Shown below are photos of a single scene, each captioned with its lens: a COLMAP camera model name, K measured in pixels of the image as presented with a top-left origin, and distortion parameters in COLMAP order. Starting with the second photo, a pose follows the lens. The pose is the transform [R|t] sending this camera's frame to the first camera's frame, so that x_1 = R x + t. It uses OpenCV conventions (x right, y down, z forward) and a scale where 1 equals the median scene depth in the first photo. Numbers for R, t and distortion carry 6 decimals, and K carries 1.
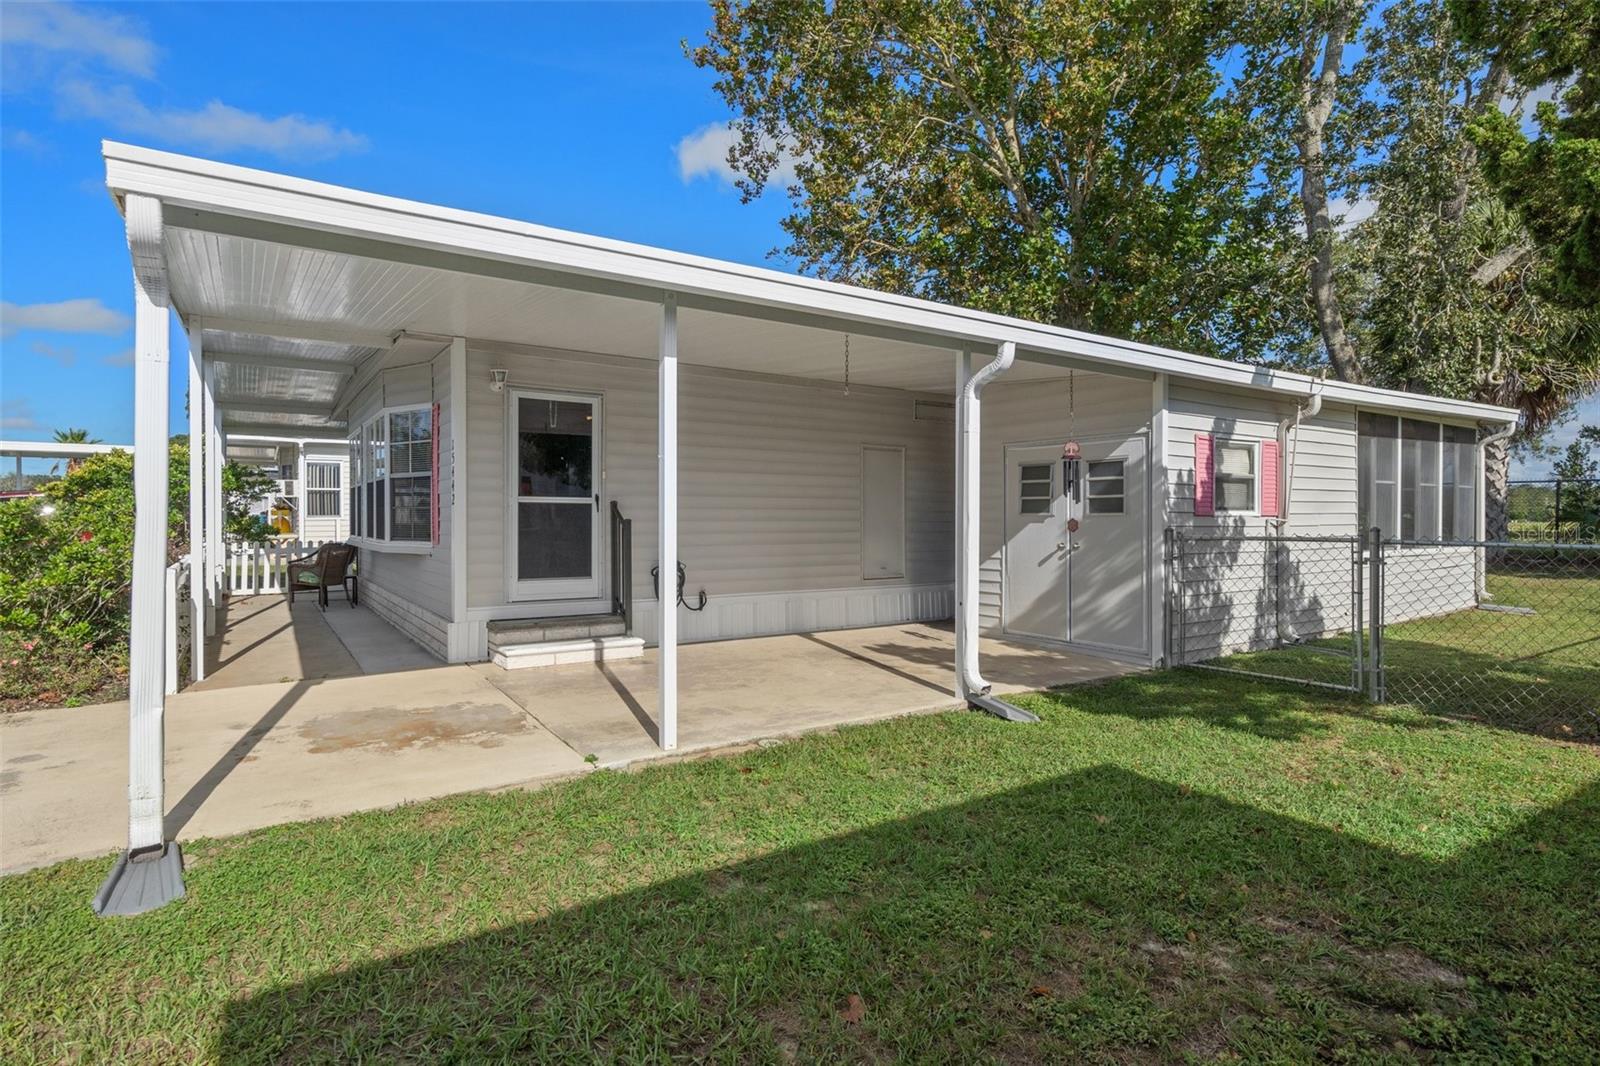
lens RADIAL K [[825.4, 0, 797.6], [0, 825.4, 523.9], [0, 0, 1]] dist [0.001274, 0.000903]
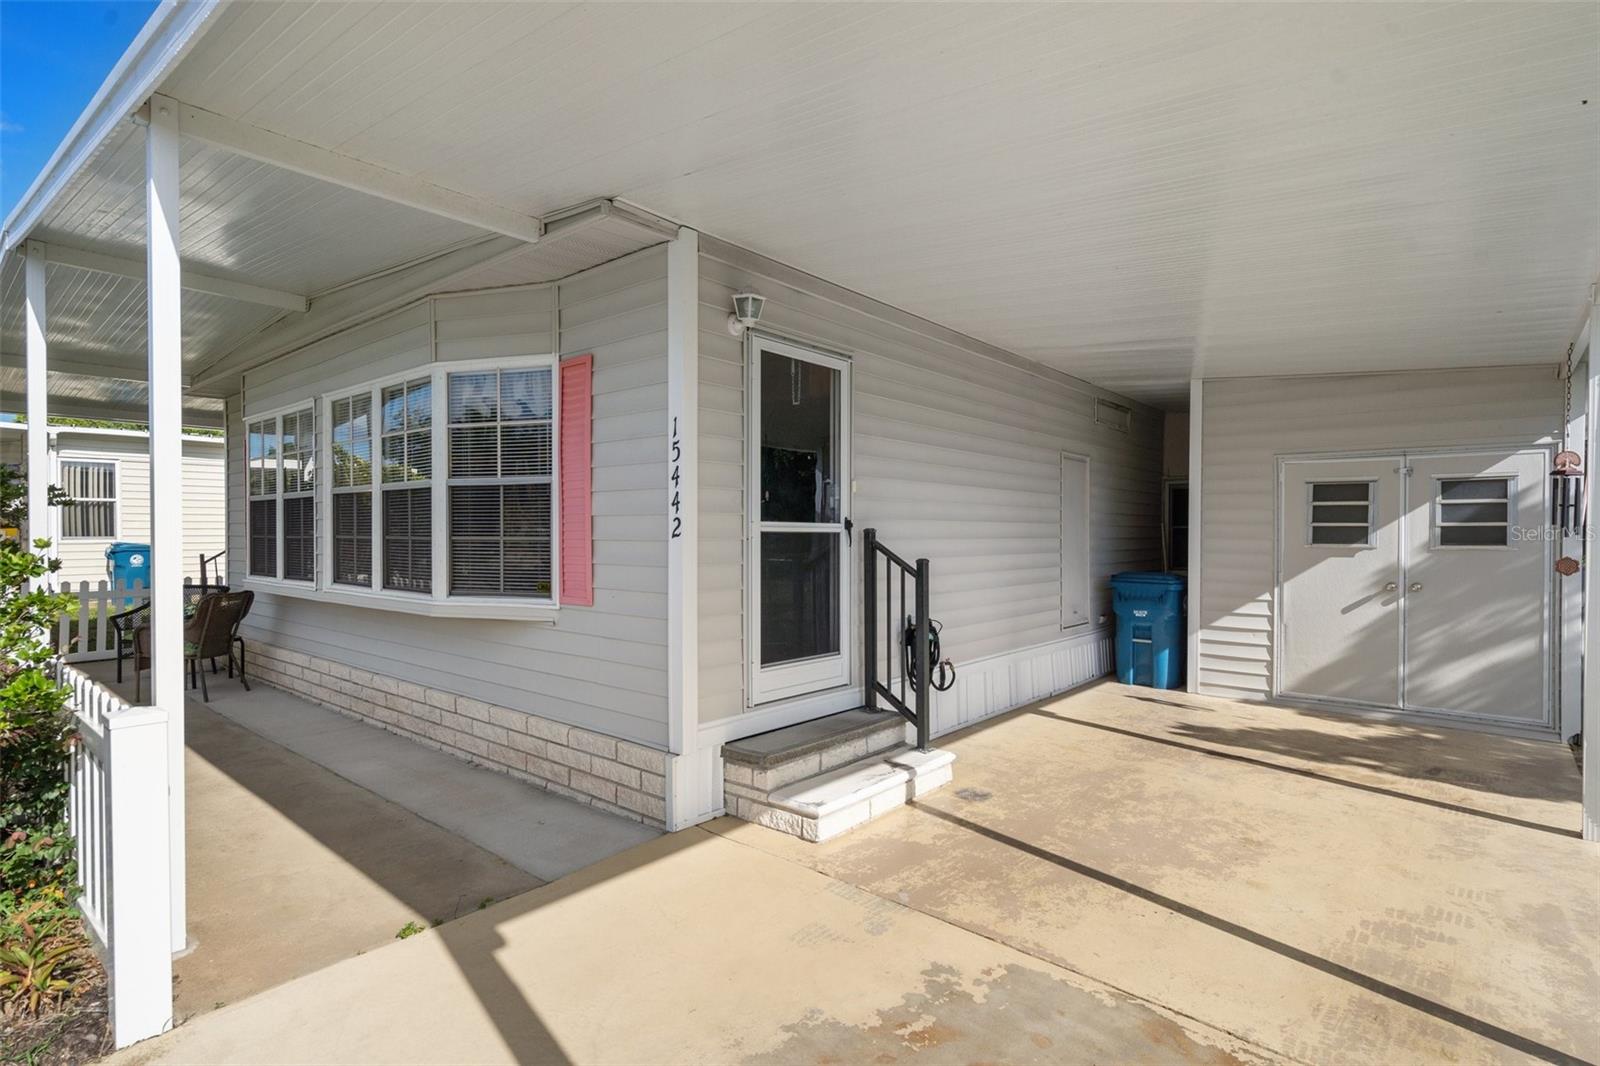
lens RADIAL K [[808.6, 0, 800.0], [0, 808.6, 533.0], [0, 0, 1]] dist [0.003351, 0.000437]
pose [[0.962615, 0.000805, 0.270873, -0.441268], [0.000952, 0.999979, -0.006353, -0.020495], [-0.270873, 0.006373, 0.962594, 0.426628]]
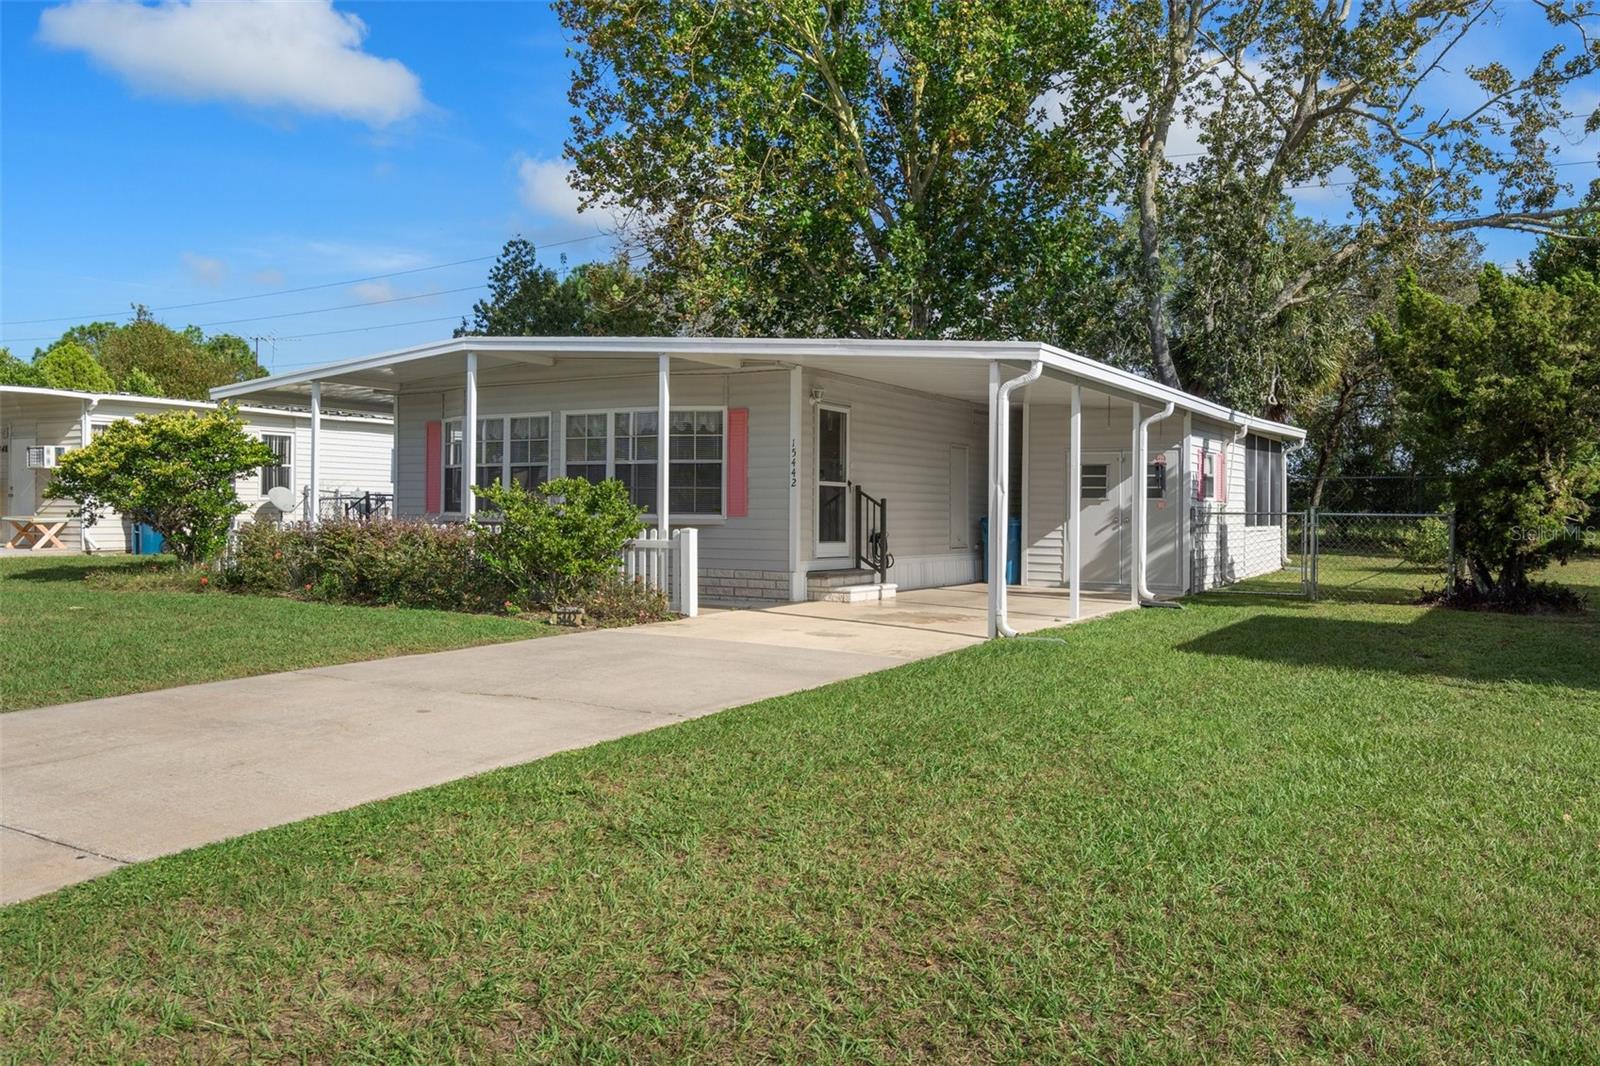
lens RADIAL K [[1211.4, 0, 806.2], [0, 1211.4, 490.3], [0, 0, 1]] dist [-0.003675, 0.000129]
pose [[0.906498, 0.014464, 0.421962, -1.141754], [-0.005030, 0.999712, -0.023461, 0.027855], [-0.422180, 0.019144, 0.906310, -0.764760]]
